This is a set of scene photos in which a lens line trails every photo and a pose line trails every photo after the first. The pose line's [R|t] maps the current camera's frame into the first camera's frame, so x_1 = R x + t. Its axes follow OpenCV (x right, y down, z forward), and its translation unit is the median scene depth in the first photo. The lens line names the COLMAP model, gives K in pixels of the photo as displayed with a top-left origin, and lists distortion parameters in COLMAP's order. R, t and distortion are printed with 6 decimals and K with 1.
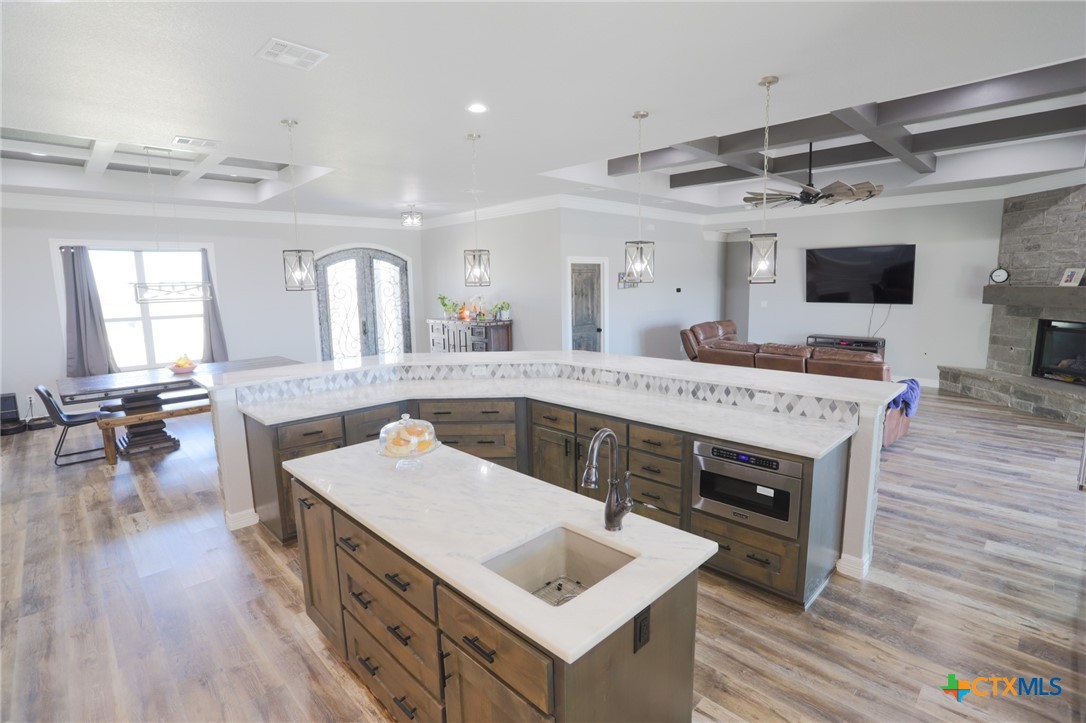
lens RADIAL K [[526.4, 0, 536.5], [0, 526.4, 365.2], [0, 0, 1]] dist [-0.027131, 0.004800]
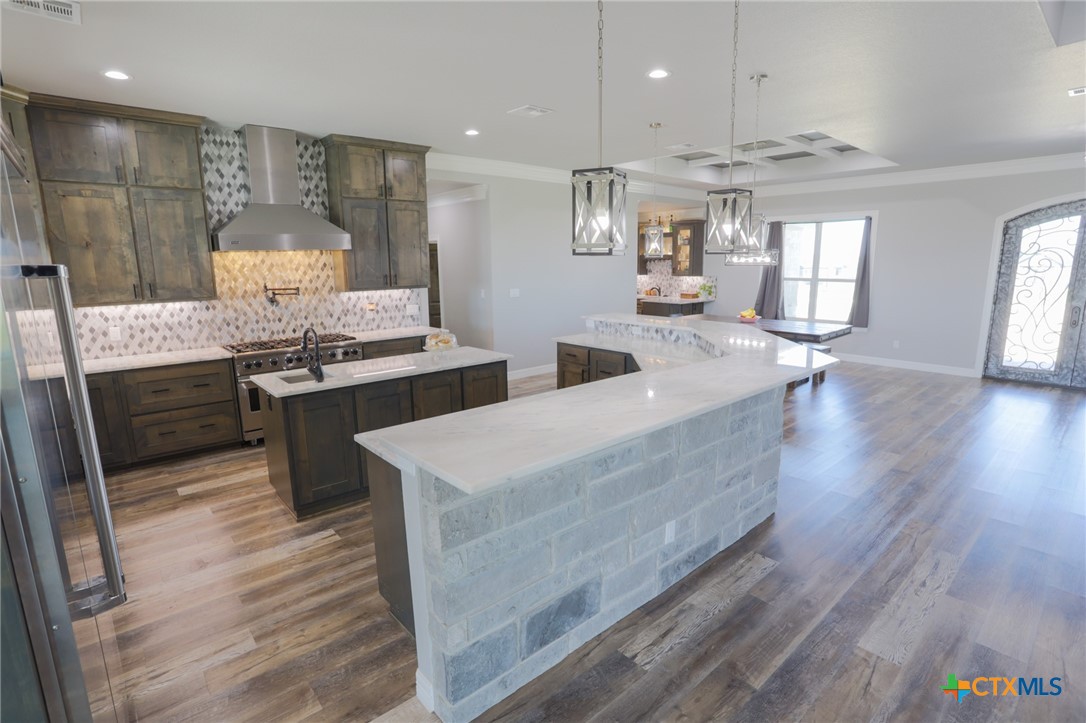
lens RADIAL K [[526.4, 0, 537.3], [0, 526.4, 356.5], [0, 0, 1]] dist [-0.027131, 0.004800]
pose [[-0.063511, 0.197597, -0.978224, 0.862551], [-0.147492, 0.967580, 0.205023, -0.129761], [0.987022, 0.157302, -0.032308, 0.798680]]
